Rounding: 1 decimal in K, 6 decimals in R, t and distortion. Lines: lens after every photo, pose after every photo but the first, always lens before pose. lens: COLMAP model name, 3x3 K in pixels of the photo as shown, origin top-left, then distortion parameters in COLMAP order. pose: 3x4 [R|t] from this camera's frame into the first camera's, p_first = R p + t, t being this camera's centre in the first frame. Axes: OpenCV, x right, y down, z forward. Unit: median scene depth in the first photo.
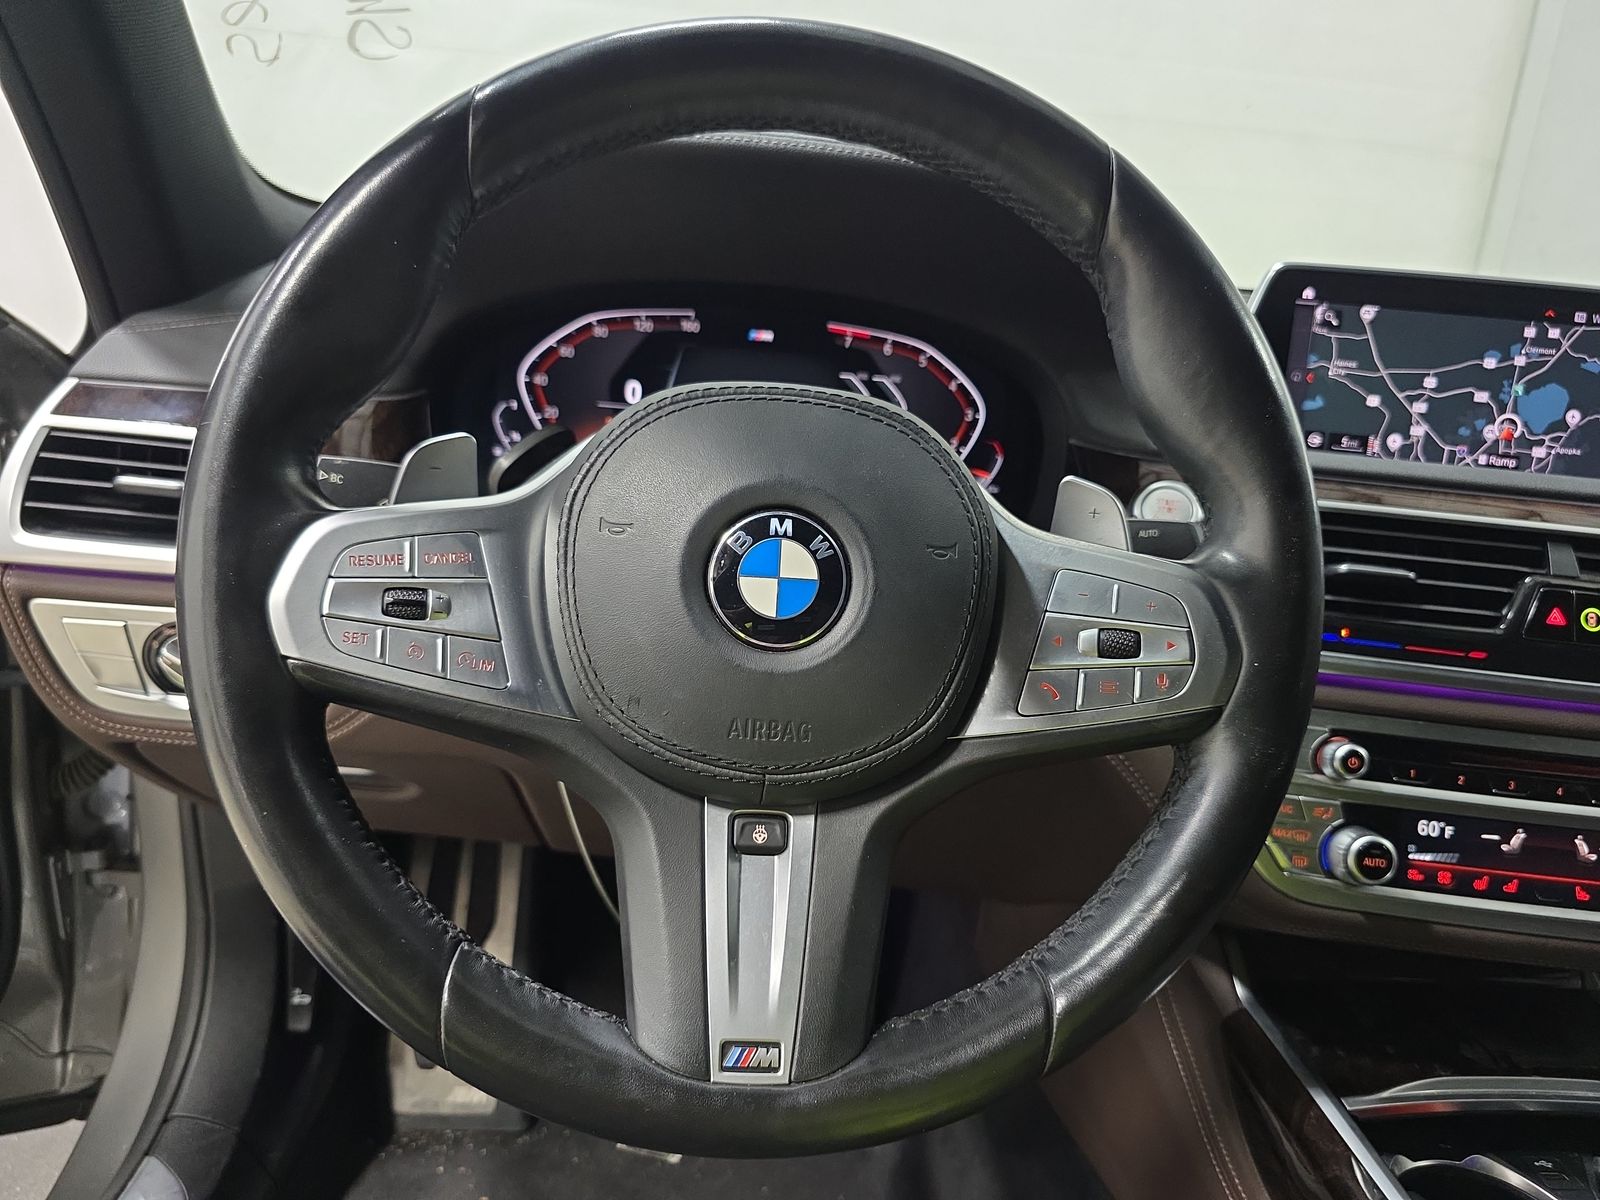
lens RADIAL K [[1076.9, 0, 793.3], [0, 1076.9, 608.7], [0, 0, 1]] dist [0.021534, -0.011605]
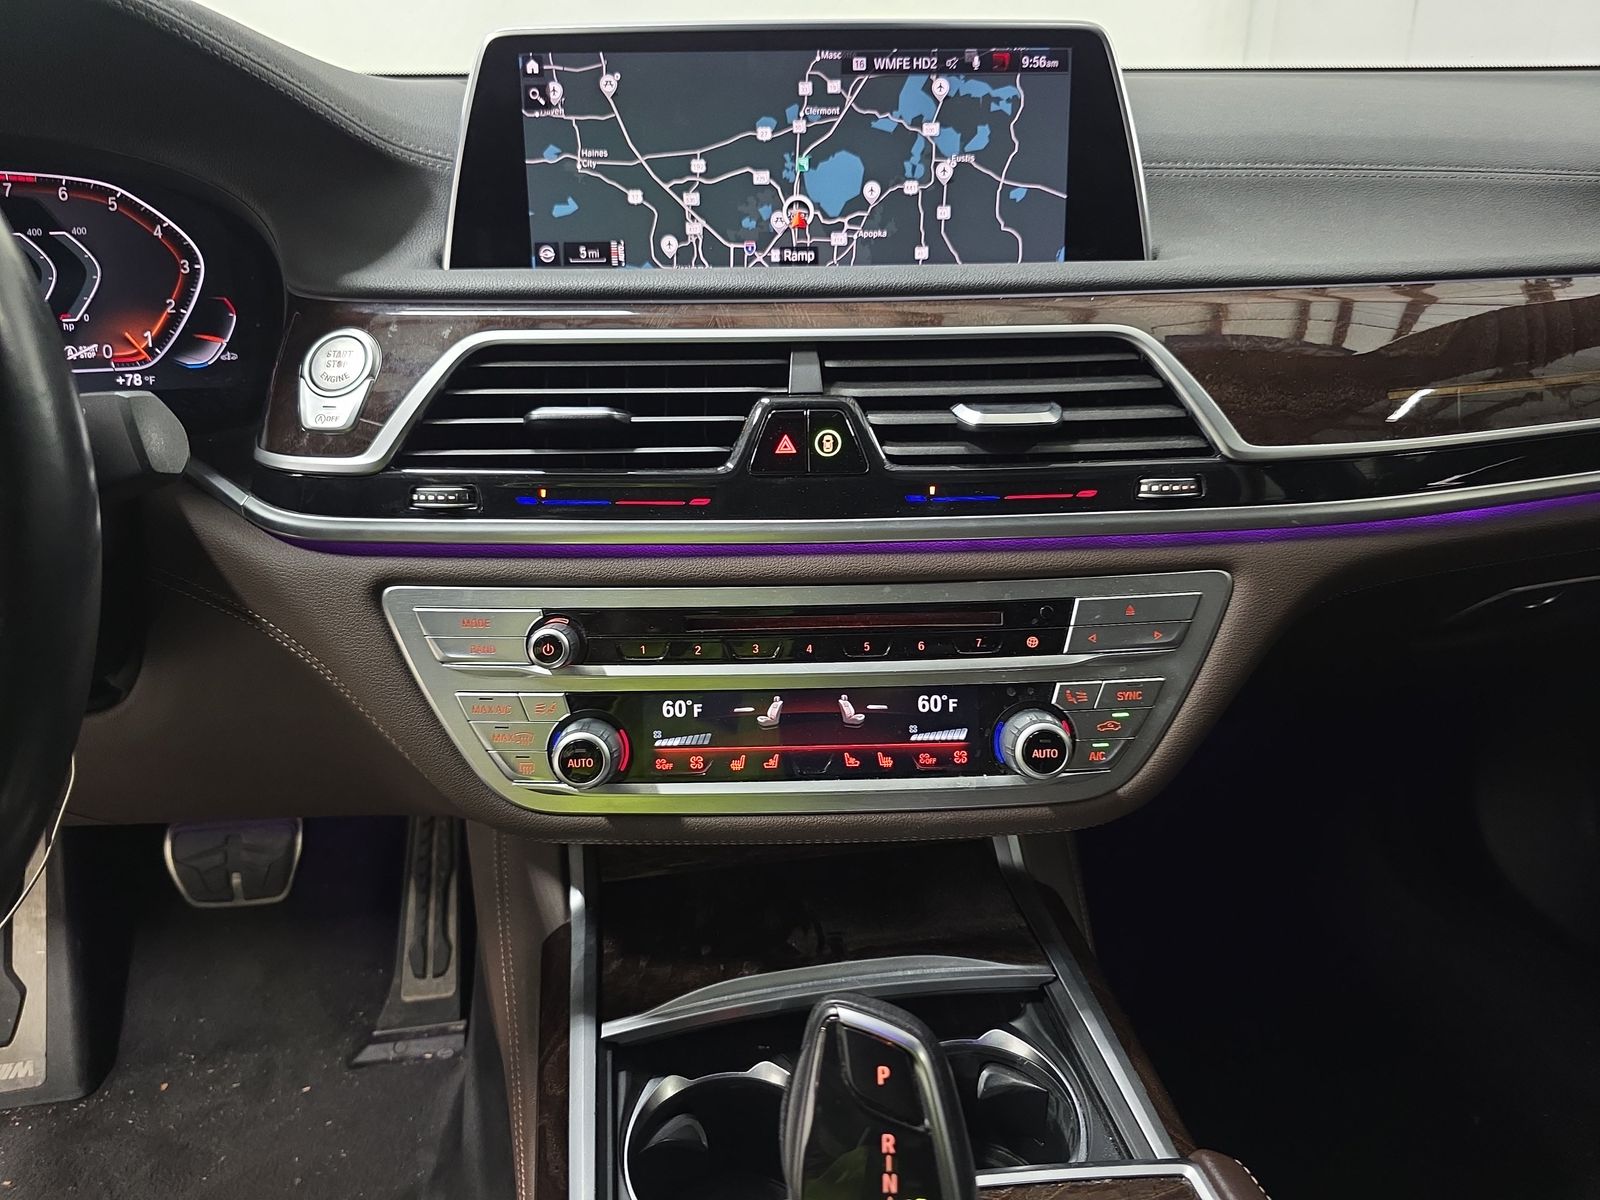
lens RADIAL K [[1076.9, 0, 809.4], [0, 1076.9, 600.5], [0, 0, 1]] dist [0.021534, -0.011605]
pose [[0.991752, -0.124154, 0.031826, 0.604557], [0.118977, 0.984137, 0.131602, 0.016991], [-0.047660, -0.126730, 0.990792, 0.145915]]
